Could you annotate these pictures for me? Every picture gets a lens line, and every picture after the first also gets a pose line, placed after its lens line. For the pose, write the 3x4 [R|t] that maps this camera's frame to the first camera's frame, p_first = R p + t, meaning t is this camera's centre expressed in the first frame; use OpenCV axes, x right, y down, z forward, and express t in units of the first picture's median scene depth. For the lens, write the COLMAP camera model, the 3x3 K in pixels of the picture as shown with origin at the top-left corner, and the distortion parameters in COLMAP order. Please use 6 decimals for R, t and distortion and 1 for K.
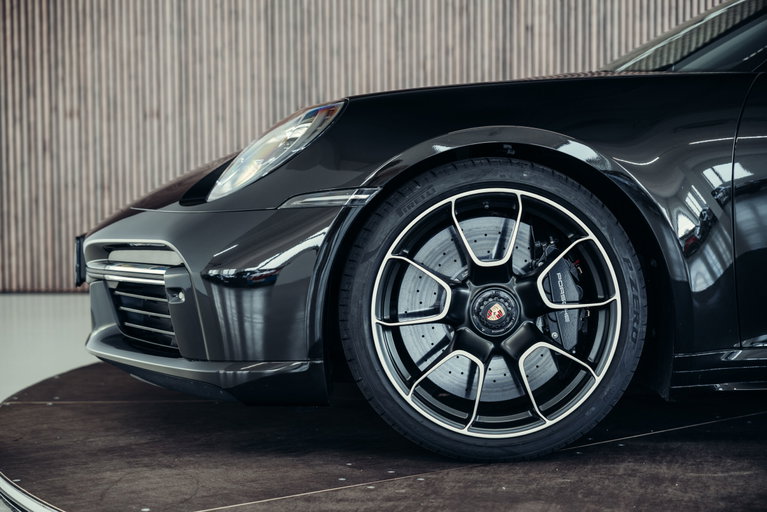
lens RADIAL K [[1507.9, 0, 383.5], [0, 1507.9, 256.0], [0, 0, 1]] dist [0.036379, 0.232537]
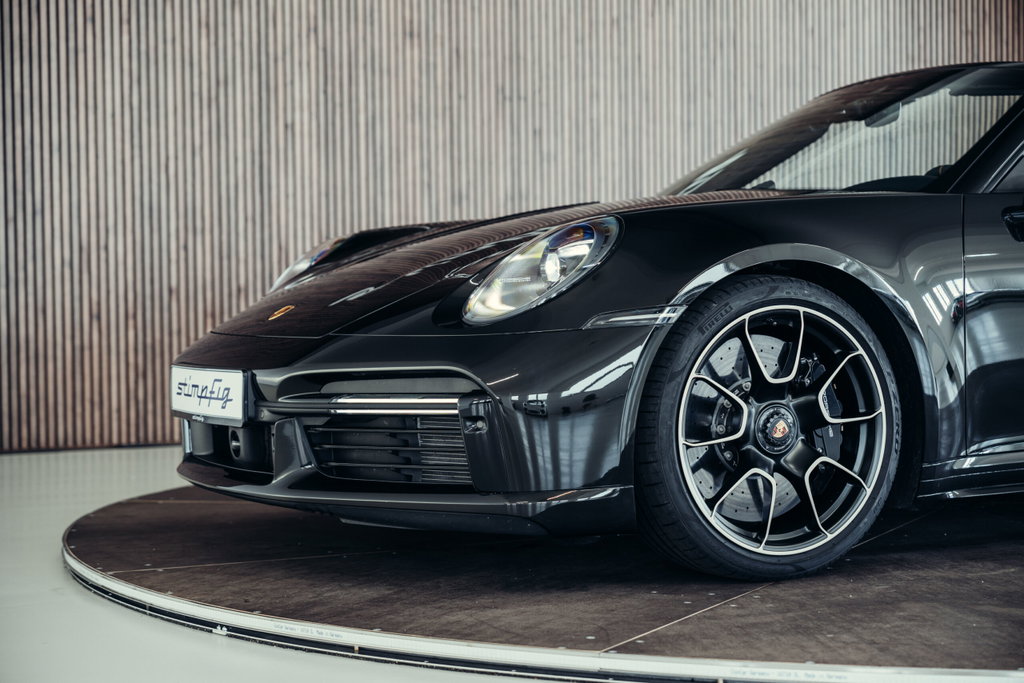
lens RADIAL K [[2013.2, 0, 512.0], [0, 2013.2, 341.5], [0, 0, 1]] dist [0.036379, 0.232537]
pose [[0.904135, -0.017889, 0.426872, -0.655942], [0.033786, 0.998988, -0.029695, 0.012915], [-0.425909, 0.041271, 0.903824, -0.133714]]
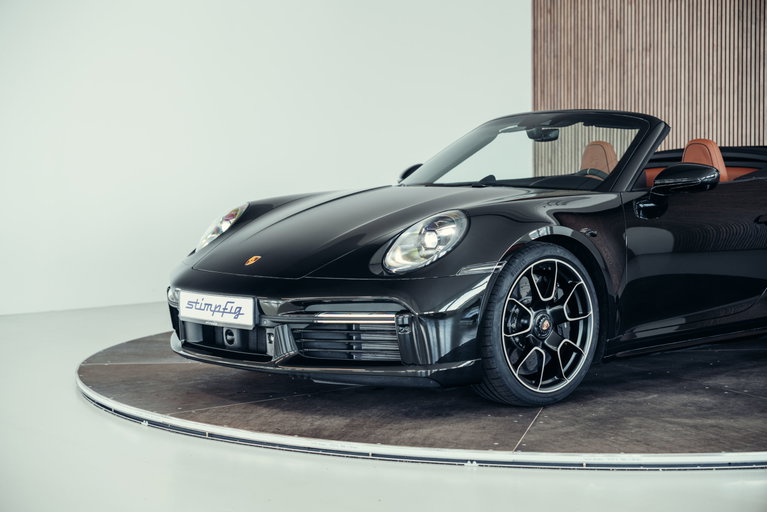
lens RADIAL K [[1507.9, 0, 383.5], [0, 1507.9, 256.0], [0, 0, 1]] dist [0.036379, 0.232537]
pose [[0.771103, -0.042926, 0.635261, -1.260061], [0.041684, 0.998988, 0.016906, -0.087790], [-0.635344, 0.013444, 0.772112, -0.312058]]
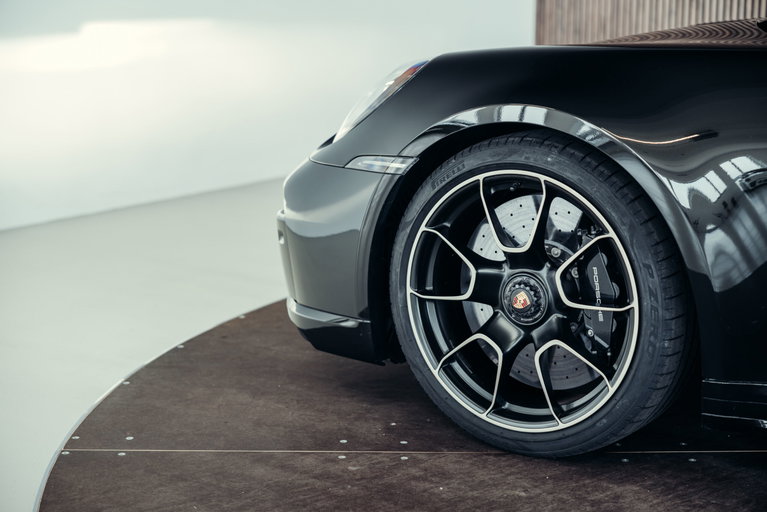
lens RADIAL K [[1507.9, 0, 383.5], [0, 1507.9, 256.0], [0, 0, 1]] dist [0.036379, 0.232537]
pose [[0.796320, 0.136784, -0.589207, 0.556232], [-0.045845, 0.984942, 0.166694, -0.142659], [0.603136, -0.105730, 0.790600, 0.208702]]
